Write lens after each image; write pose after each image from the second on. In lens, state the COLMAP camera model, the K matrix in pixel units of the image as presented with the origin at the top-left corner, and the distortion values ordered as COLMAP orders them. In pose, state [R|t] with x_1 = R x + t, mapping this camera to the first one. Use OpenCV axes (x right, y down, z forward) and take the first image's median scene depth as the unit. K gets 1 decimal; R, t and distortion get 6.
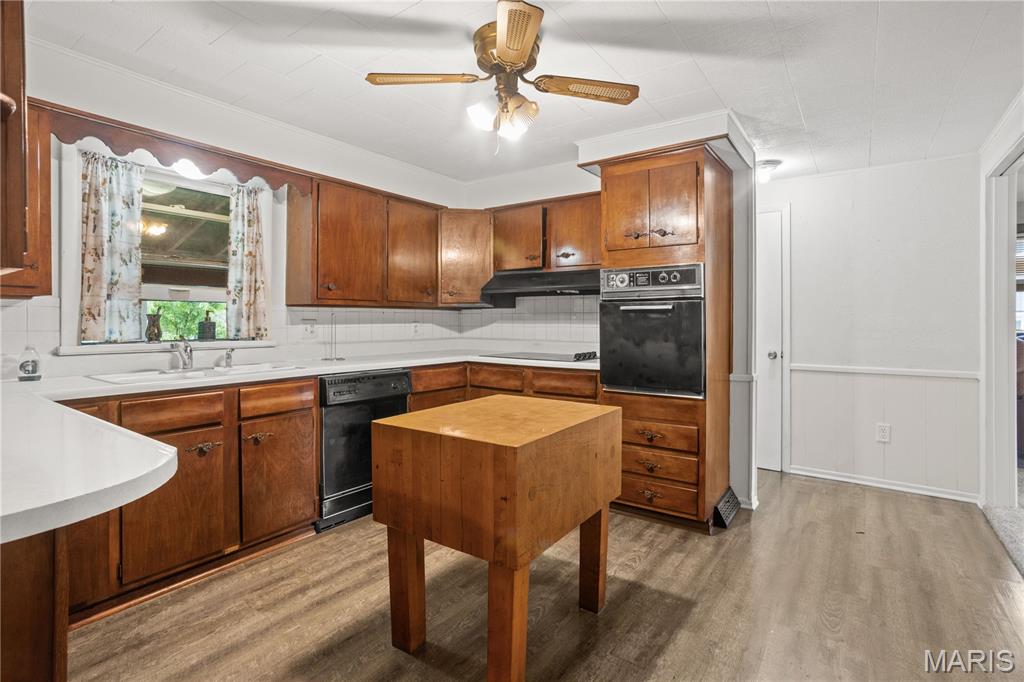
lens RADIAL K [[492.7, 0, 509.4], [0, 492.7, 332.3], [0, 0, 1]] dist [-0.030251, 0.009932]
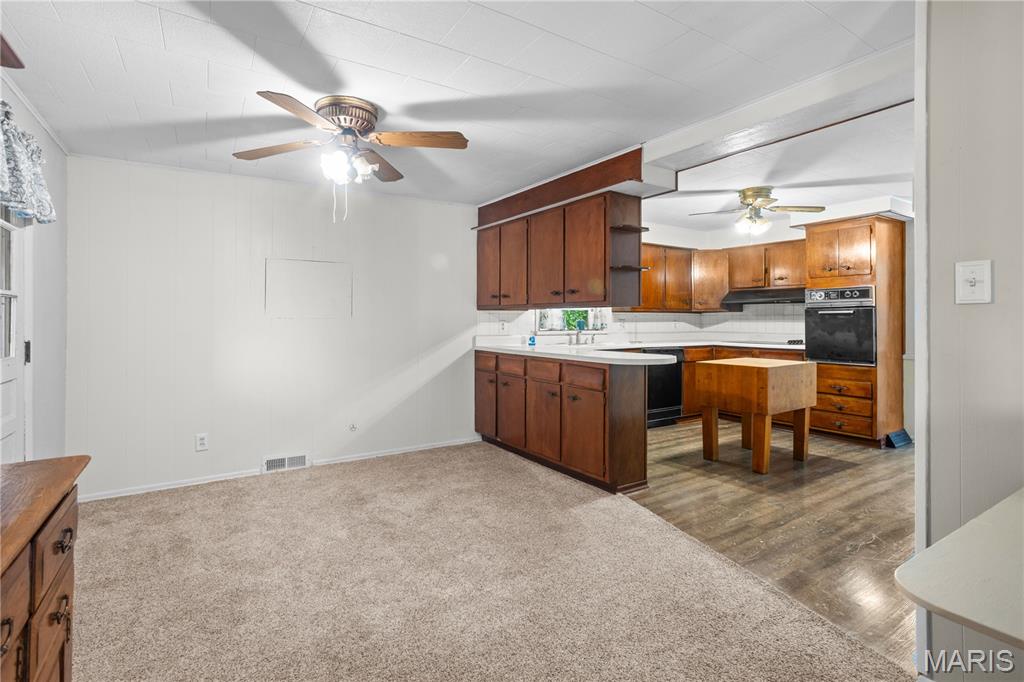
lens RADIAL K [[492.7, 0, 507.0], [0, 492.7, 321.5], [0, 0, 1]] dist [-0.030251, 0.009932]
pose [[0.930493, -0.000180, -0.366311, -0.159282], [-0.007828, 0.999762, -0.020376, 0.024389], [0.366227, 0.021827, 0.930270, -0.956467]]
